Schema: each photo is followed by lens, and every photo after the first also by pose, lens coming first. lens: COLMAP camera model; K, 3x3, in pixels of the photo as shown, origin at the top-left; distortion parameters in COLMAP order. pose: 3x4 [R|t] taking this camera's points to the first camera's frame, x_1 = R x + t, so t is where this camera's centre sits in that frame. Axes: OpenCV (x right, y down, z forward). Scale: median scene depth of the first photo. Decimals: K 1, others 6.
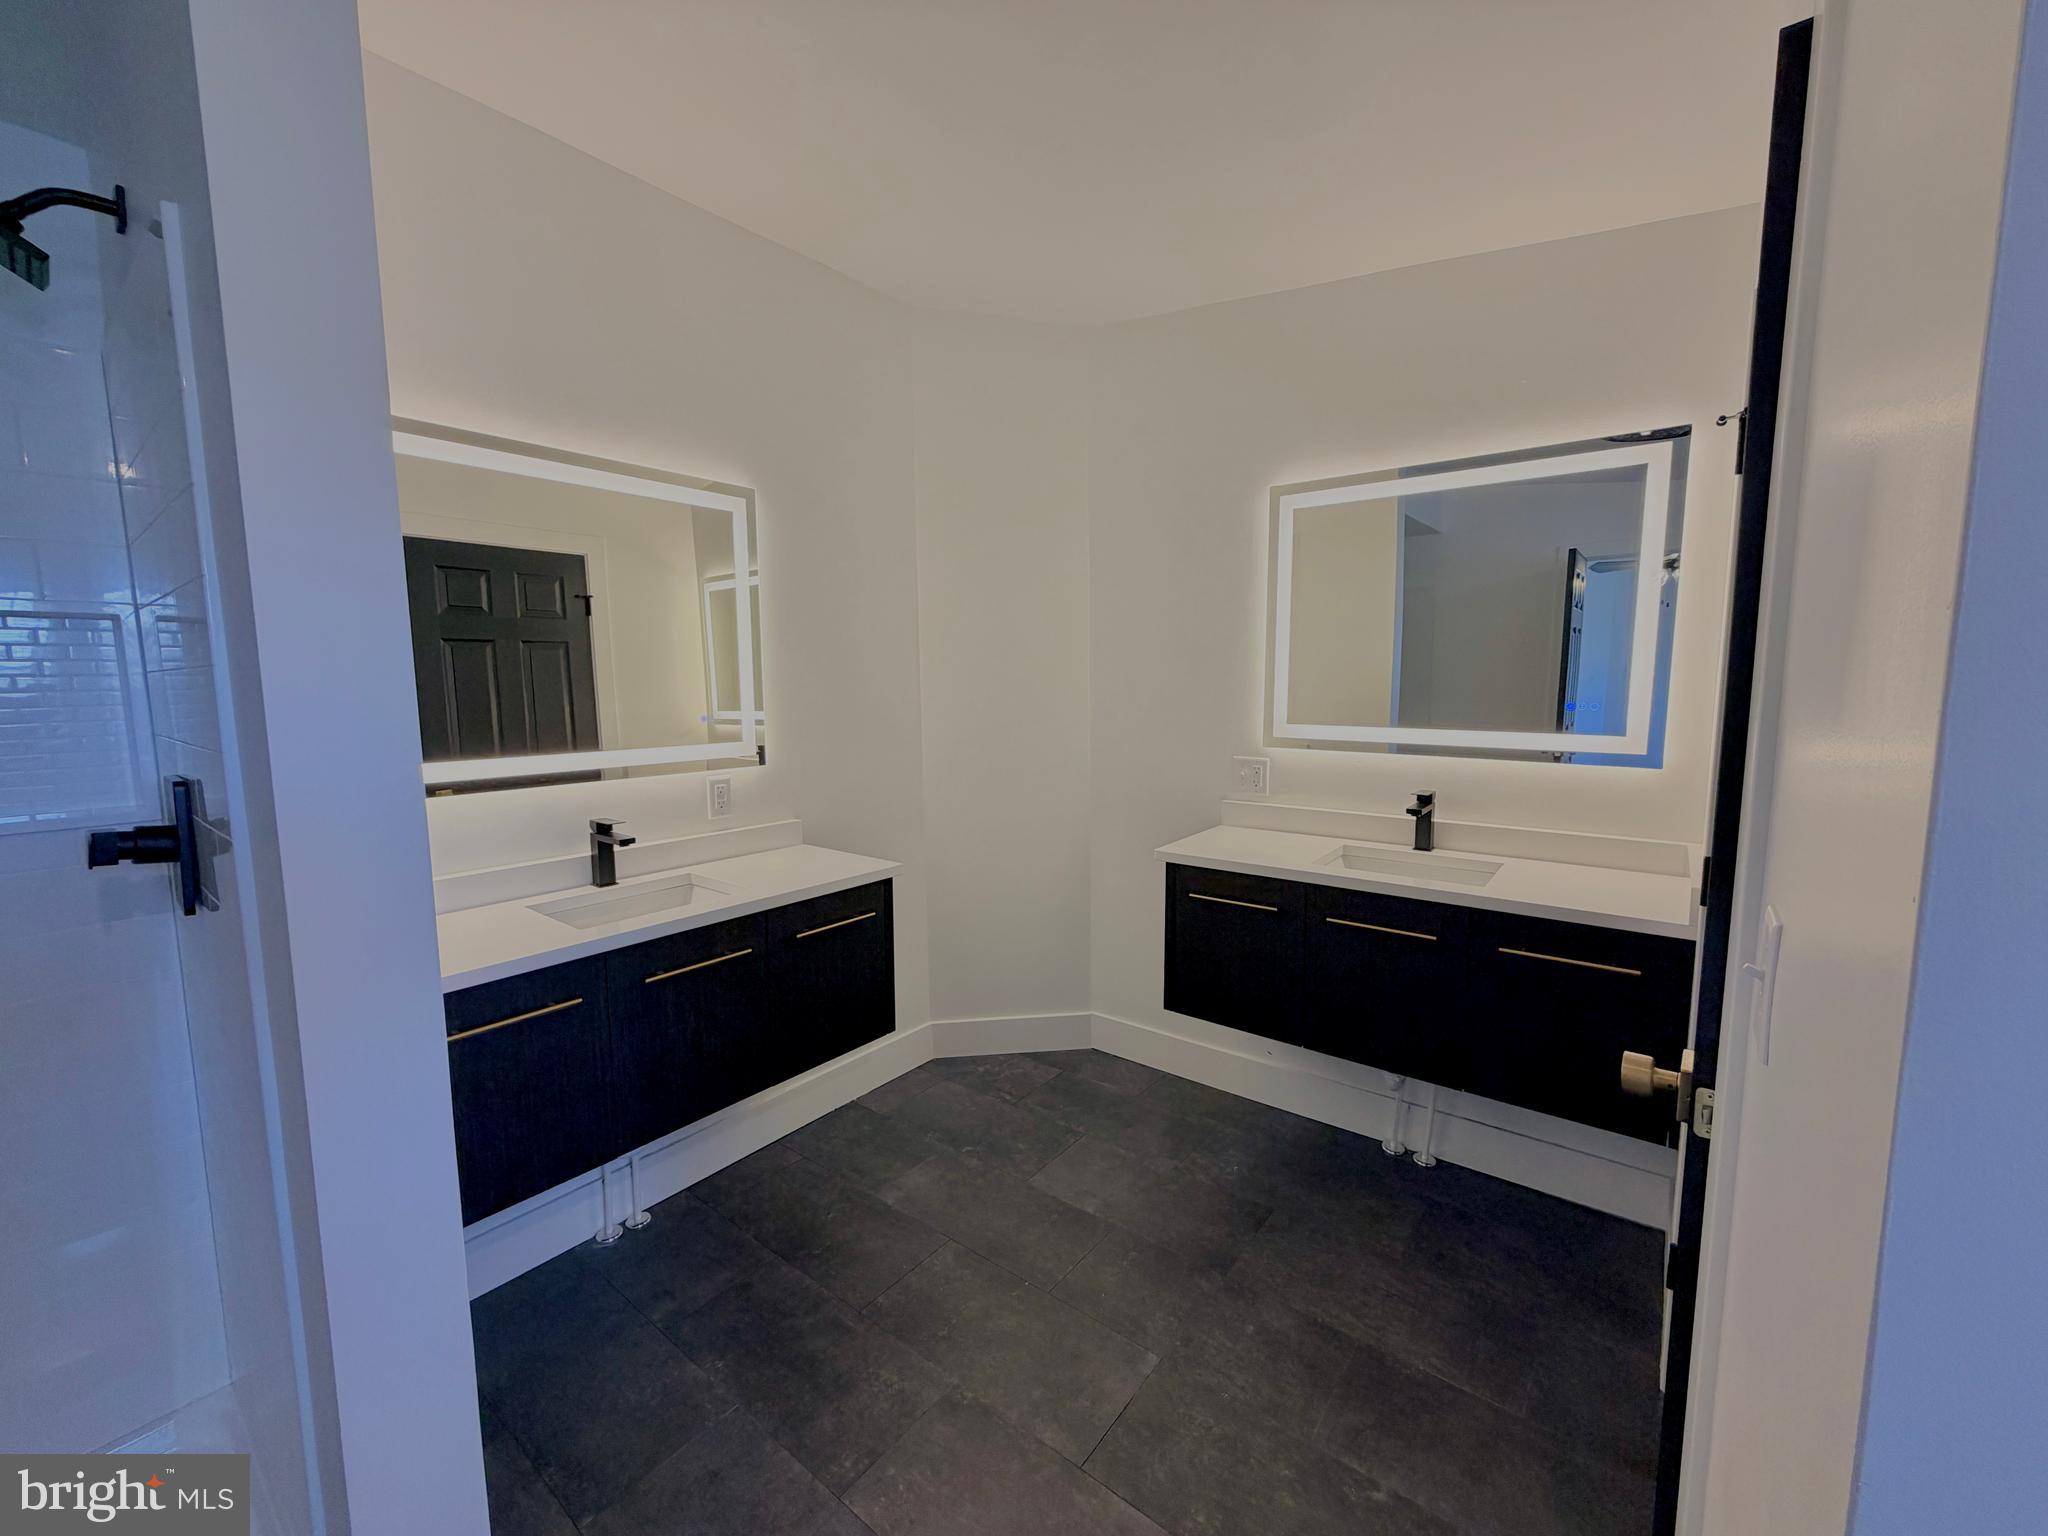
lens RADIAL K [[817.0, 0, 1022.1], [0, 817.0, 764.1], [0, 0, 1]] dist [-0.000874, -0.000432]
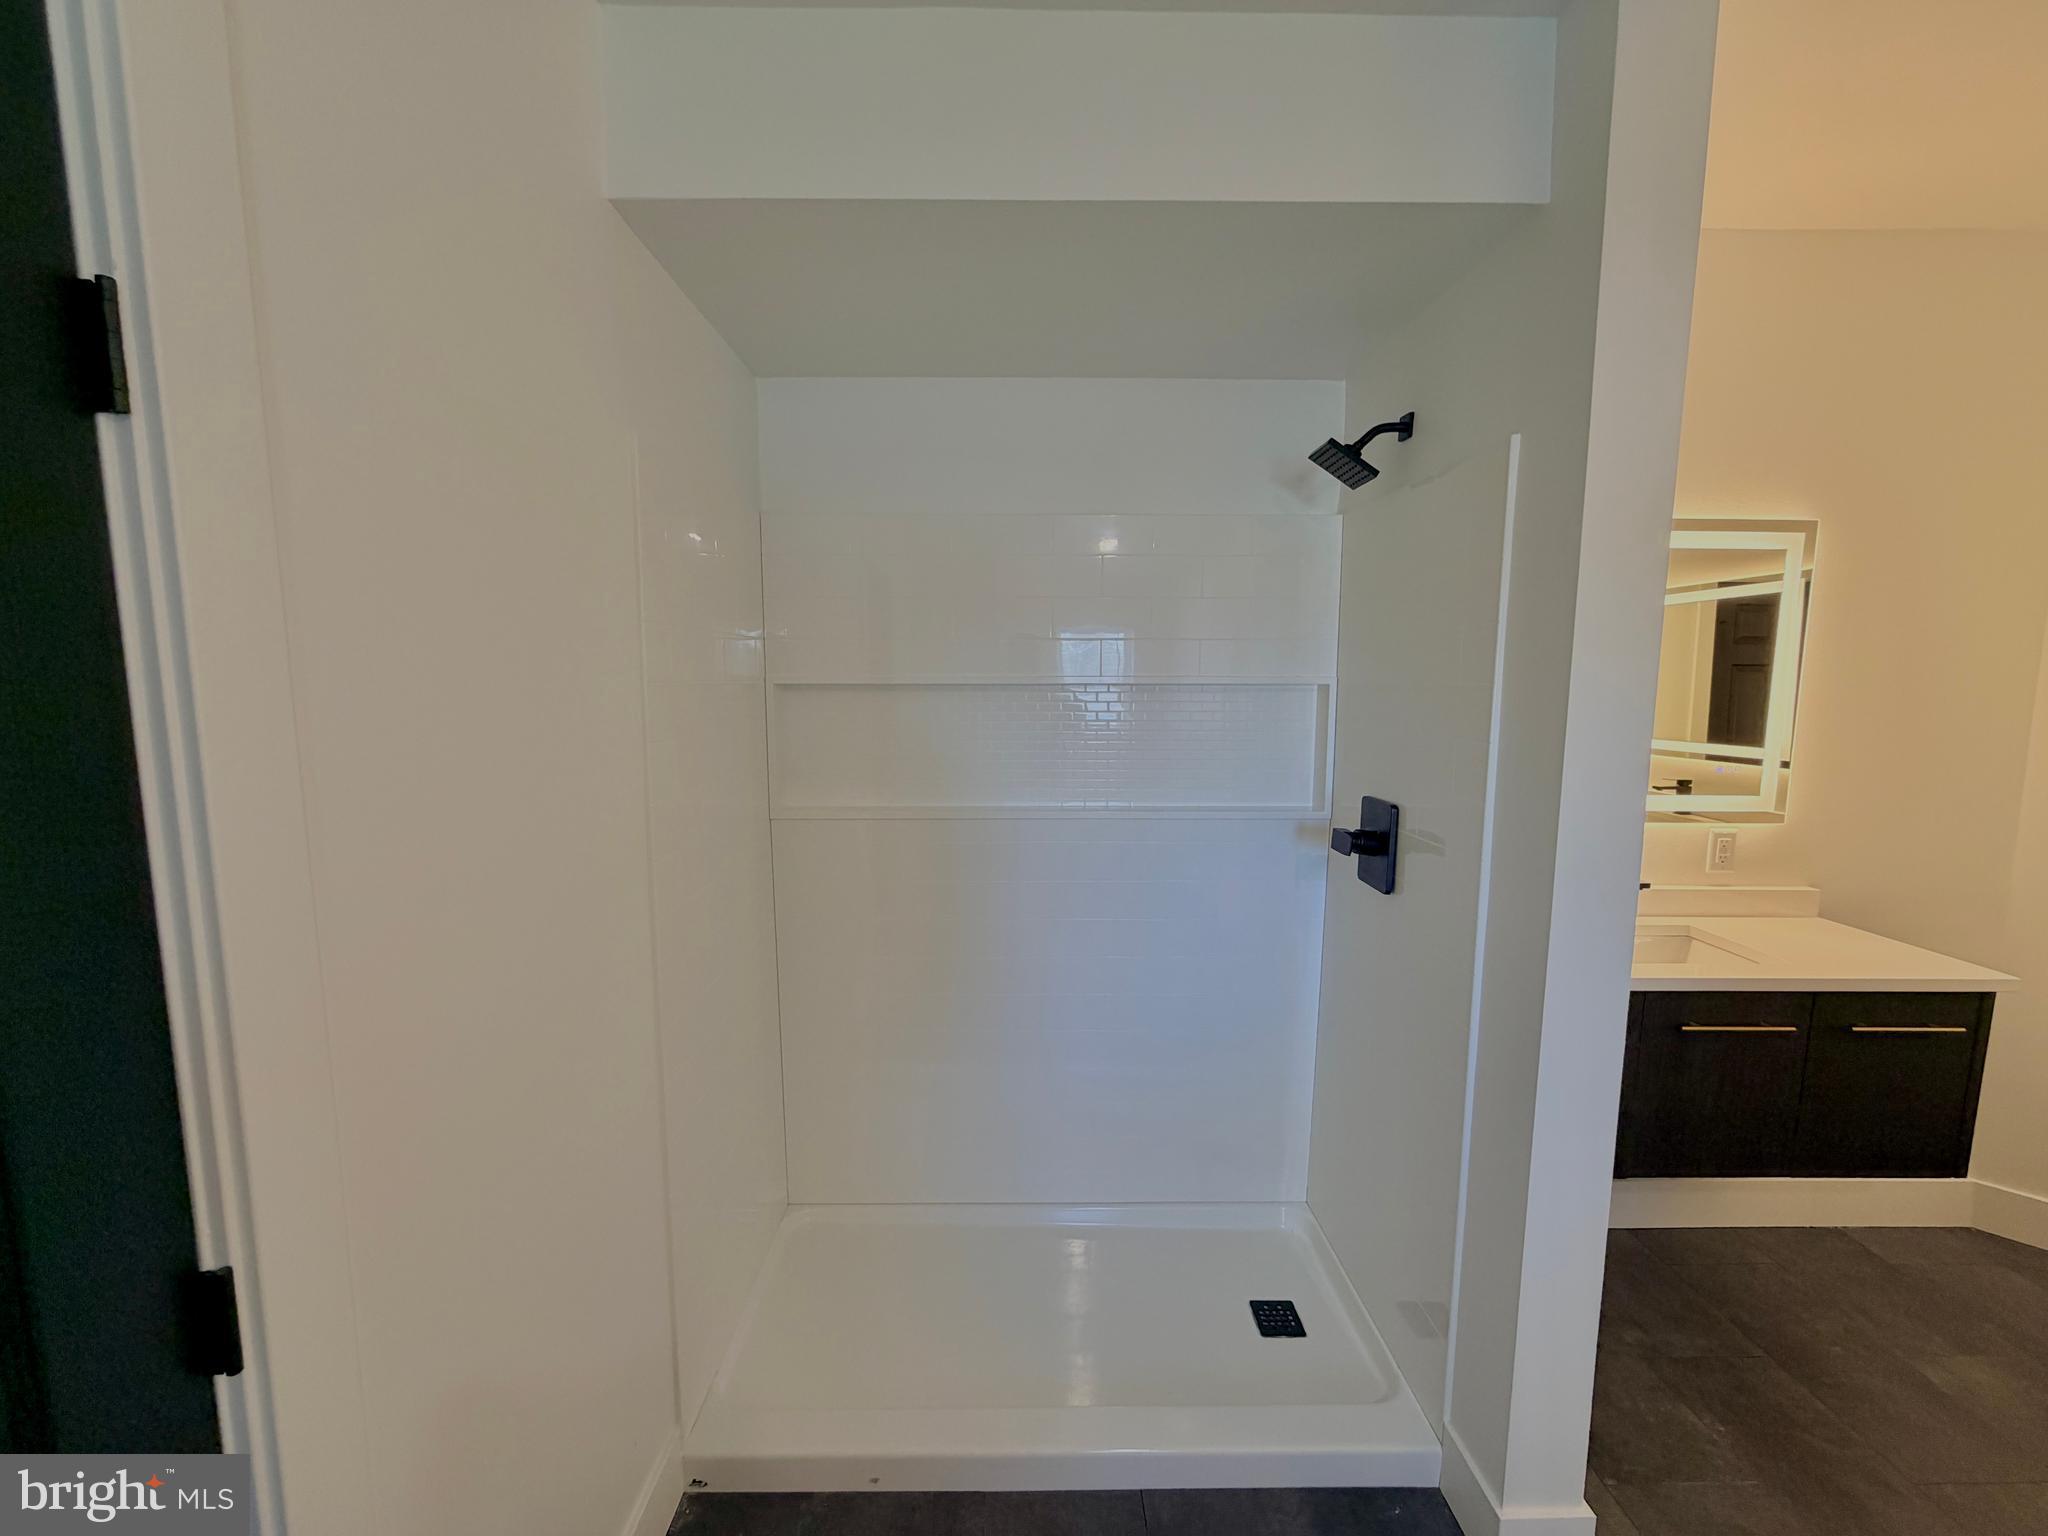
lens RADIAL K [[817.0, 0, 1022.1], [0, 817.0, 764.1], [0, 0, 1]] dist [-0.000874, -0.000432]
pose [[0.627181, 0.098296, -0.772646, -0.168406], [-0.093684, 0.994323, 0.050452, -0.034416], [0.773219, 0.040742, 0.632829, -0.255465]]
